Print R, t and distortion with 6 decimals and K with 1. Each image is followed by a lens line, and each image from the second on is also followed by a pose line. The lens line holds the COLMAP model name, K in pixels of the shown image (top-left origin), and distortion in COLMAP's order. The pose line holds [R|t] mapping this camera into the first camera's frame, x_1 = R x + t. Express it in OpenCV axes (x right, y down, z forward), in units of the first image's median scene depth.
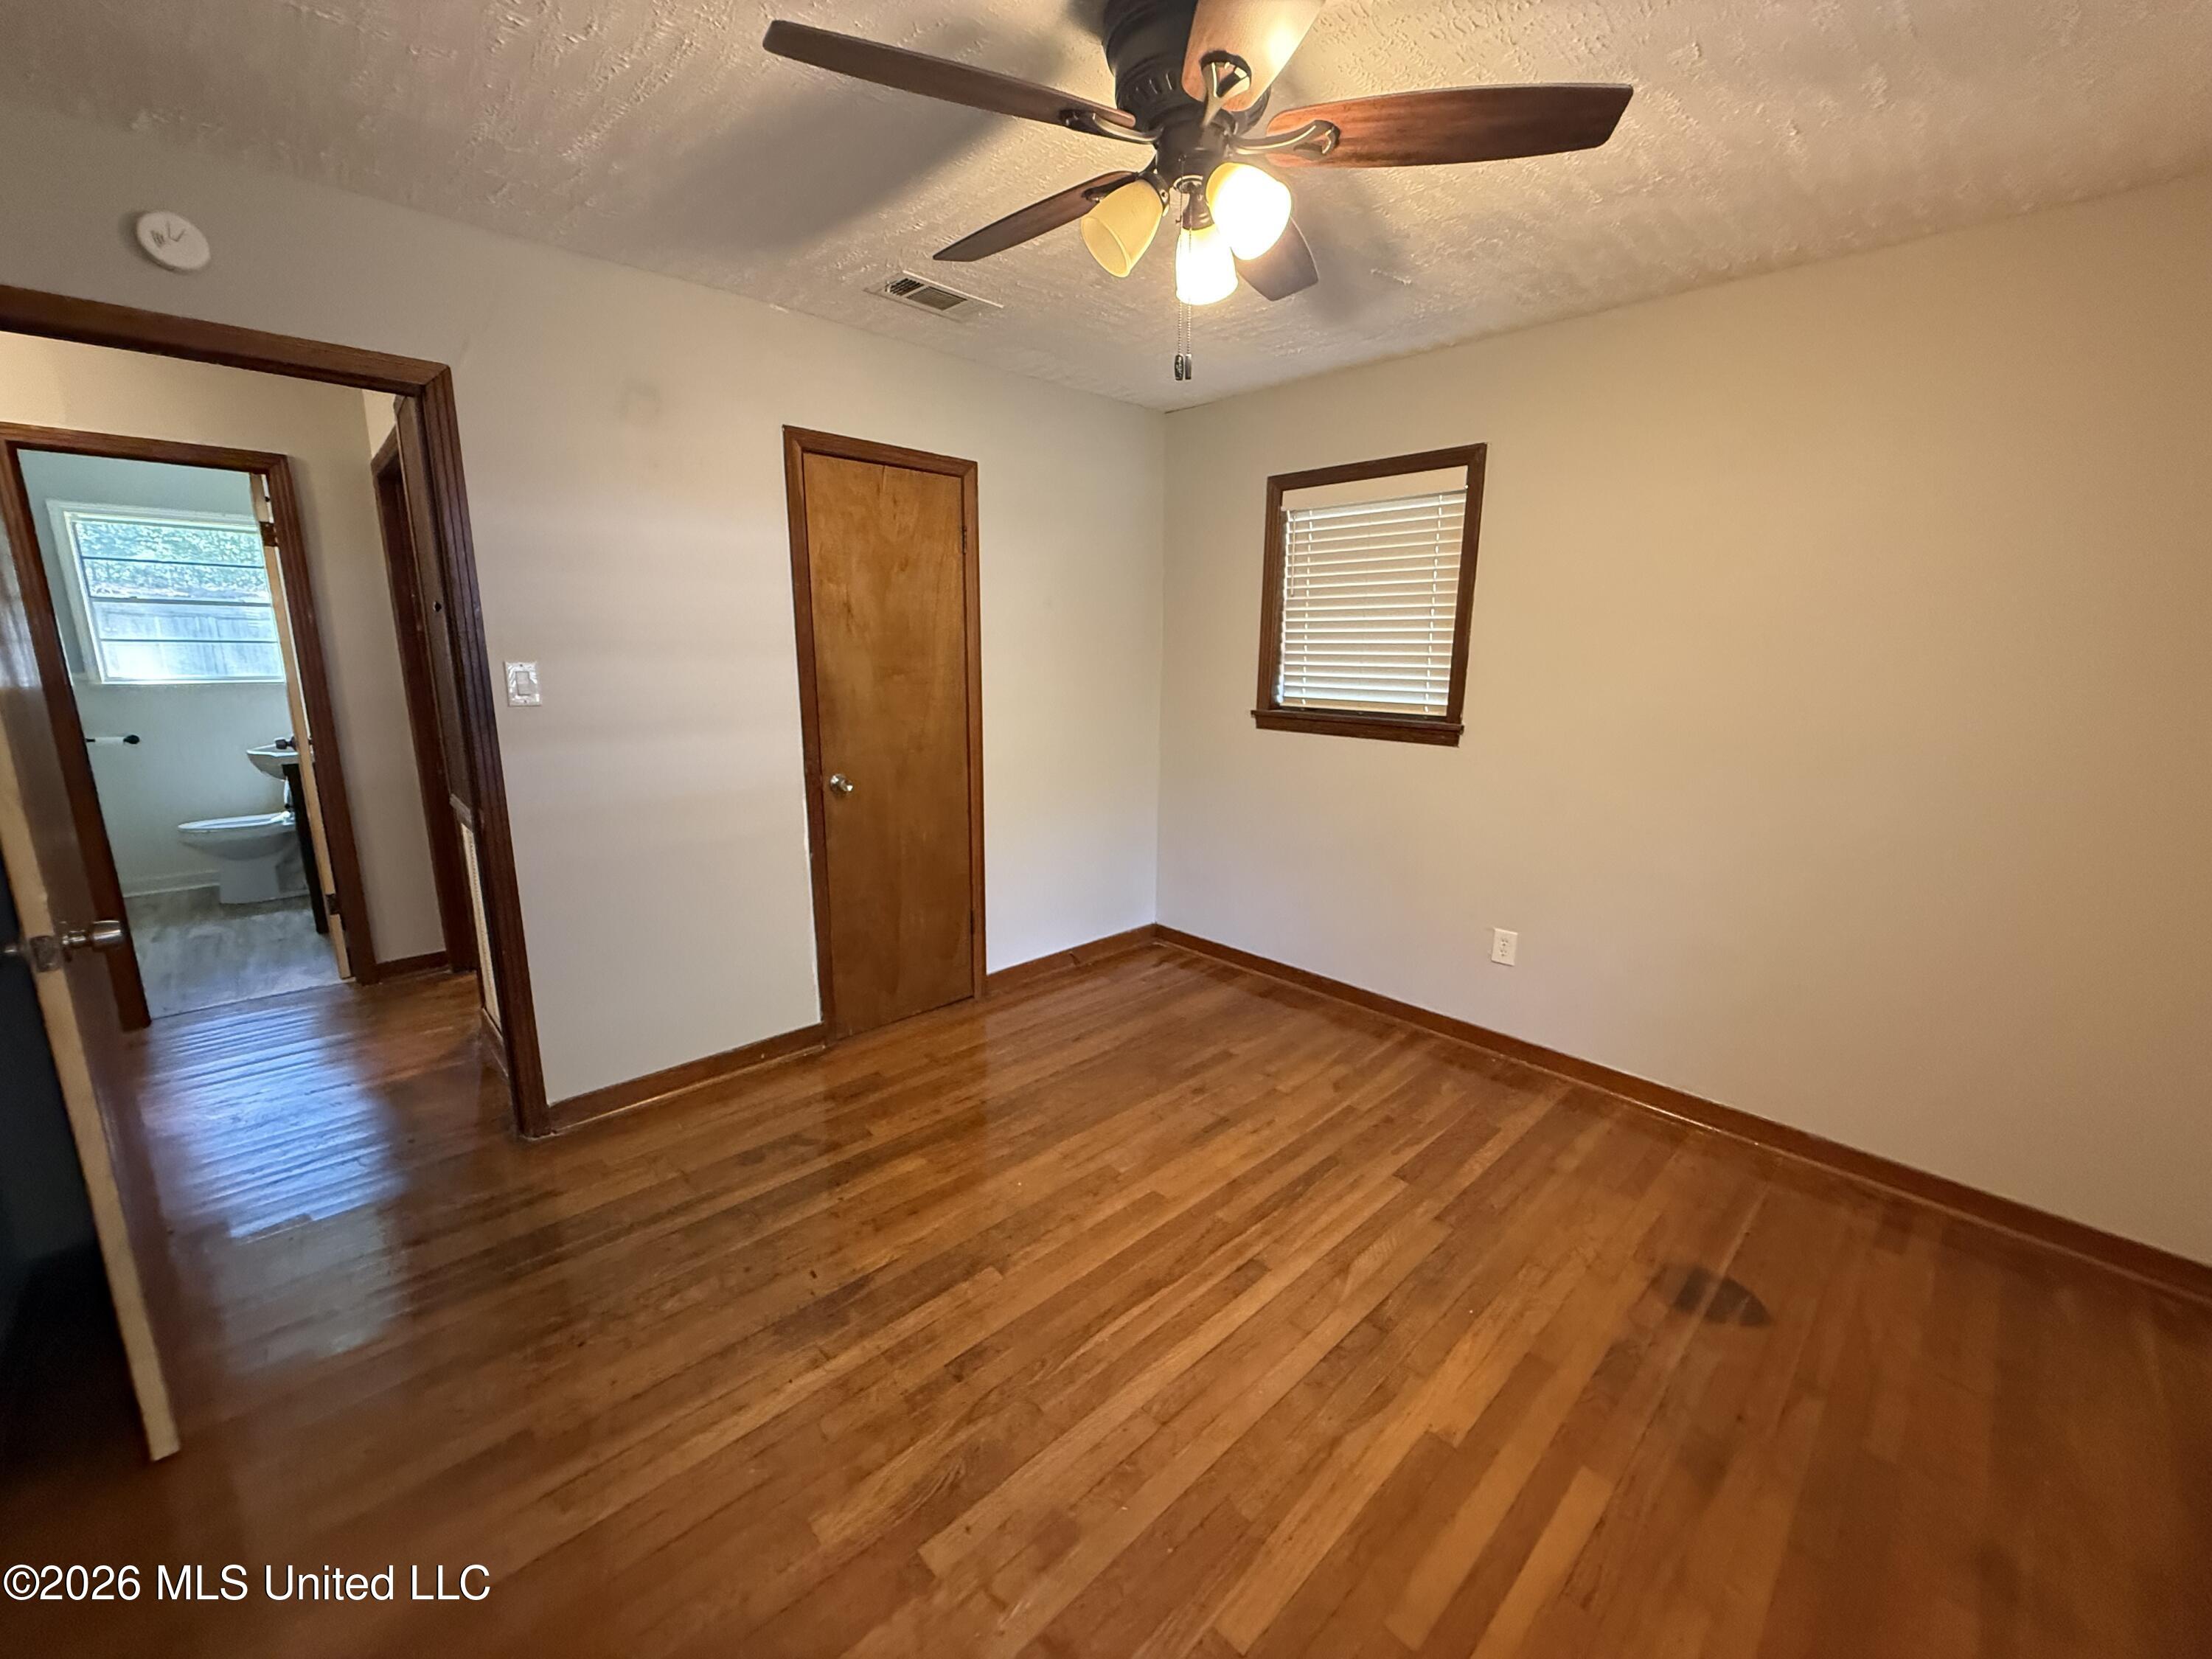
lens RADIAL K [[880.4, 0, 1103.6], [0, 880.4, 829.5], [0, 0, 1]] dist [-0.001592, -0.000429]
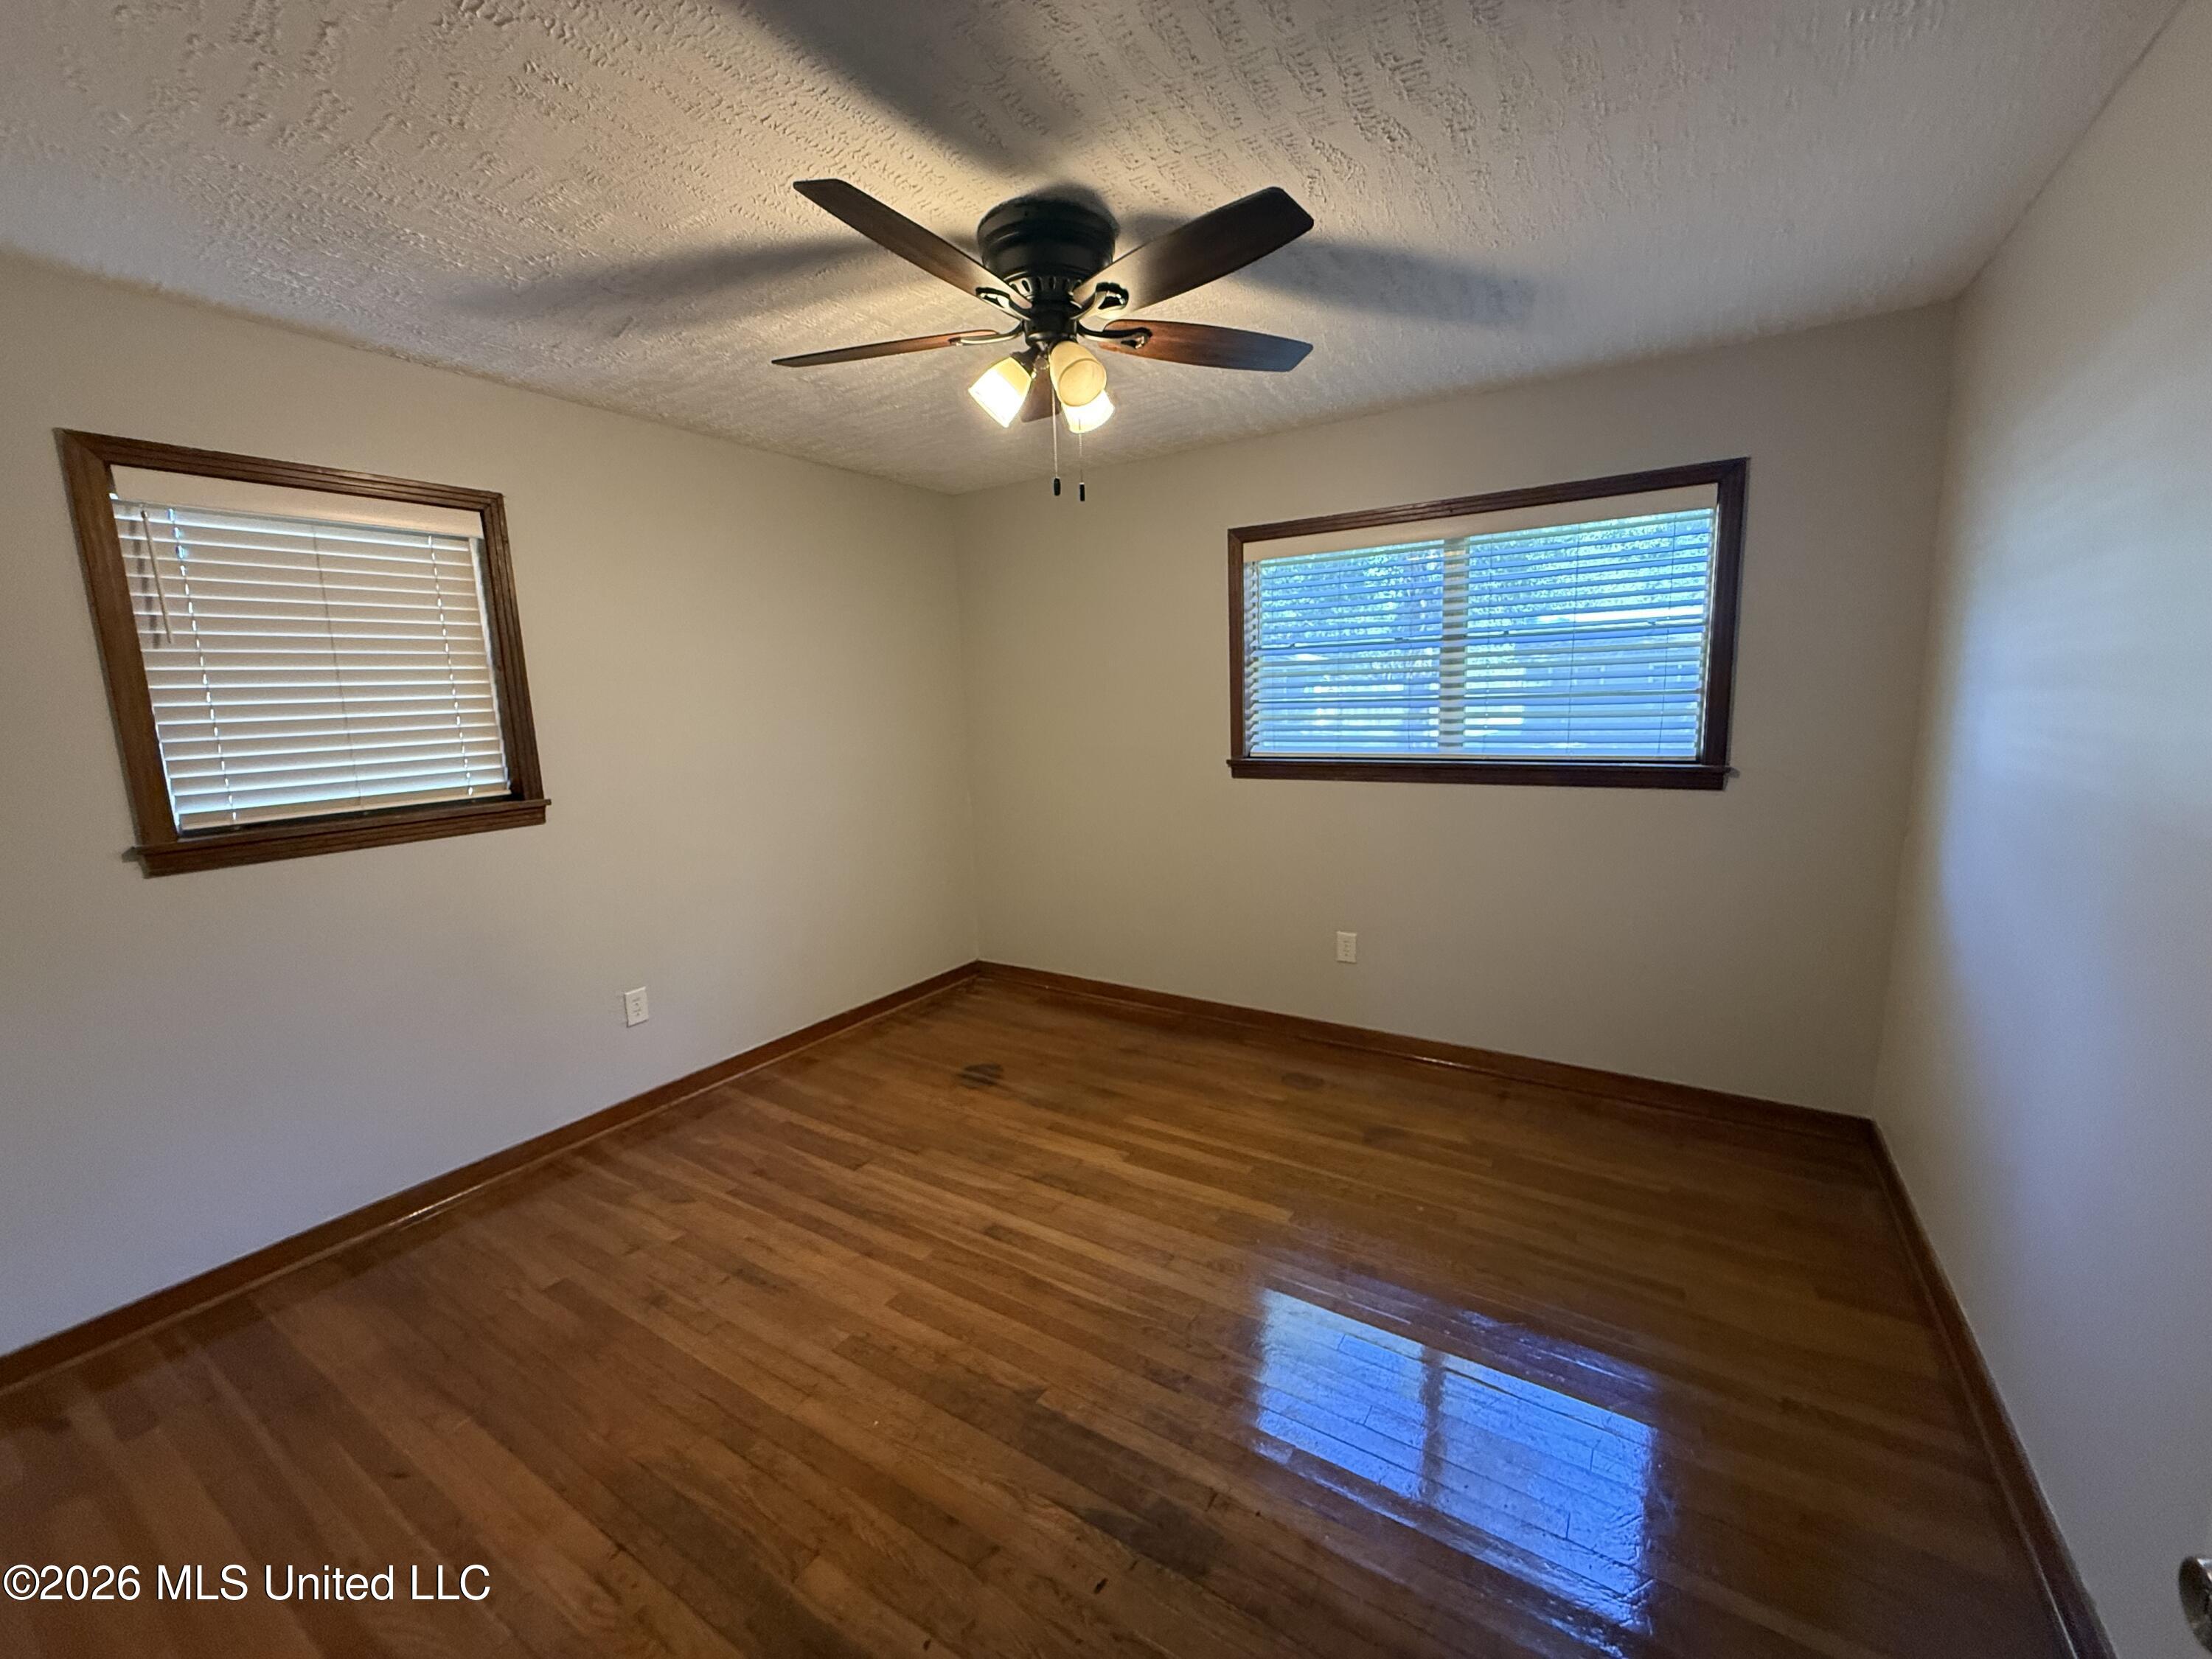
lens RADIAL K [[880.4, 0, 1103.6], [0, 880.4, 829.5], [0, 0, 1]] dist [-0.001592, -0.000429]
pose [[-0.240524, -0.153088, 0.958495, -0.795371], [0.233242, 0.949435, 0.210170, -0.190363], [-0.942203, 0.274112, -0.192656, 0.841594]]
